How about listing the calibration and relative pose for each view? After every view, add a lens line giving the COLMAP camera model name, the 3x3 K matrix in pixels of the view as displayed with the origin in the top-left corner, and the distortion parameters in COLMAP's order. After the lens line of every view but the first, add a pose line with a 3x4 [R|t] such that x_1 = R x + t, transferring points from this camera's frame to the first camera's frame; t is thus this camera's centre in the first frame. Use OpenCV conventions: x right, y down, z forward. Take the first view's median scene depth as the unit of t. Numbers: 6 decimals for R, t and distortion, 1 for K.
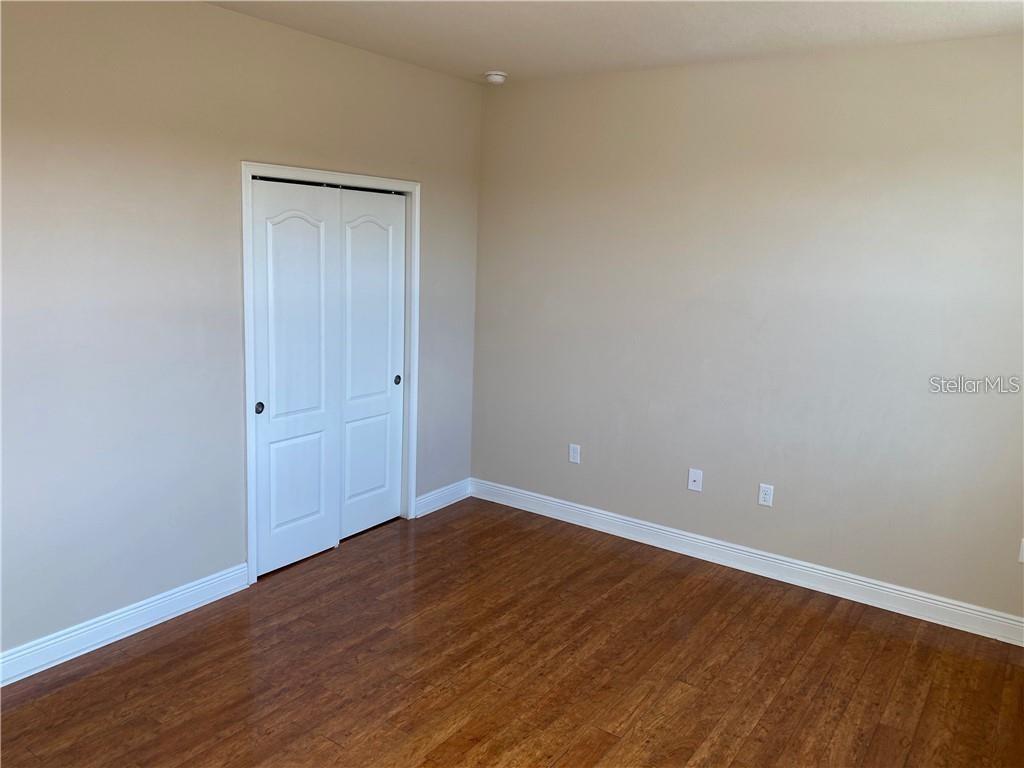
lens RADIAL K [[776.2, 0, 514.2], [0, 776.2, 382.7], [0, 0, 1]] dist [0.008895, 0.002868]
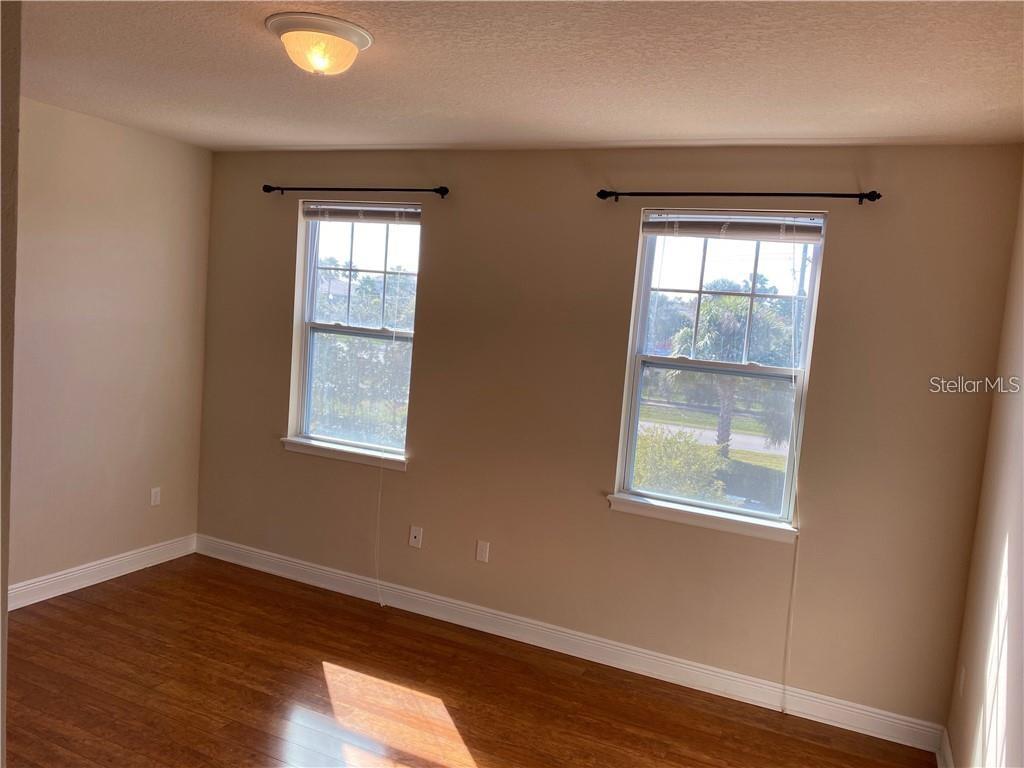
lens RADIAL K [[776.2, 0, 512.3], [0, 776.2, 382.3], [0, 0, 1]] dist [0.008895, 0.002868]
pose [[-0.160748, -0.144886, 0.976303, -0.864350], [0.086922, 0.983245, 0.160228, -0.171563], [-0.983160, 0.110619, -0.145461, 0.597931]]
